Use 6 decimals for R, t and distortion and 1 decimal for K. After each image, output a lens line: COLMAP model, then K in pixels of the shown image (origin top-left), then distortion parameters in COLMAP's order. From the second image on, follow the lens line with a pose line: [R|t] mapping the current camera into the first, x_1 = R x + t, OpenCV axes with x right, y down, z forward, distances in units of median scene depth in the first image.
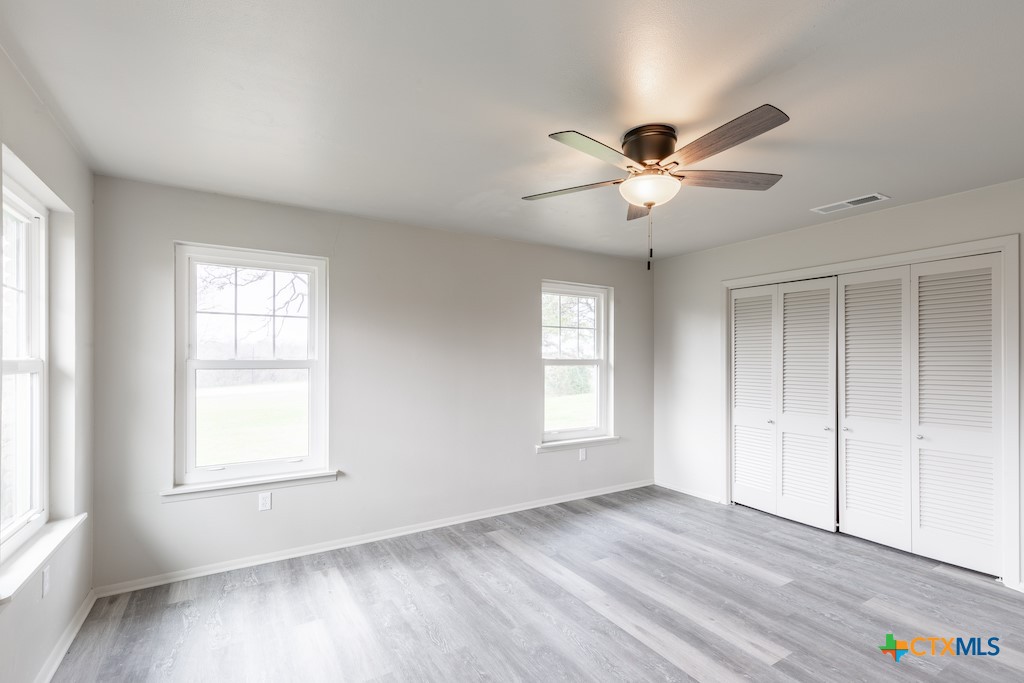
lens RADIAL K [[472.5, 0, 510.6], [0, 472.5, 348.4], [0, 0, 1]] dist [0.014170, -0.002511]
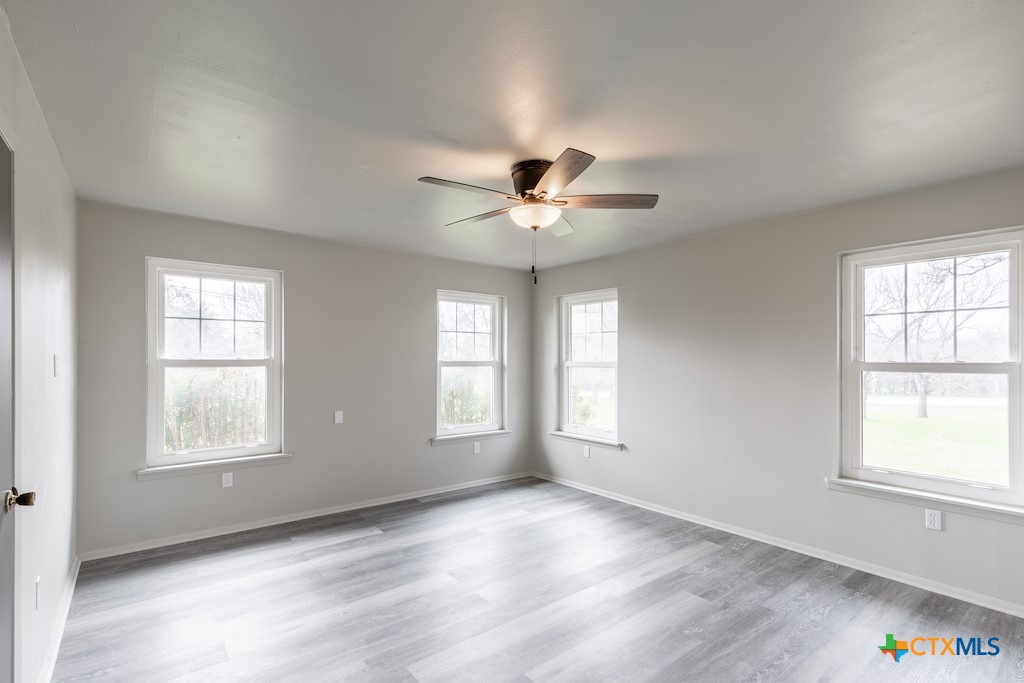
lens RADIAL K [[472.5, 0, 517.9], [0, 472.5, 348.5], [0, 0, 1]] dist [0.014170, -0.002511]
pose [[0.137194, -0.023340, -0.990269, 0.874696], [0.019490, 0.999592, -0.020859, 0.008236], [0.990352, -0.016439, 0.137593, 0.493429]]
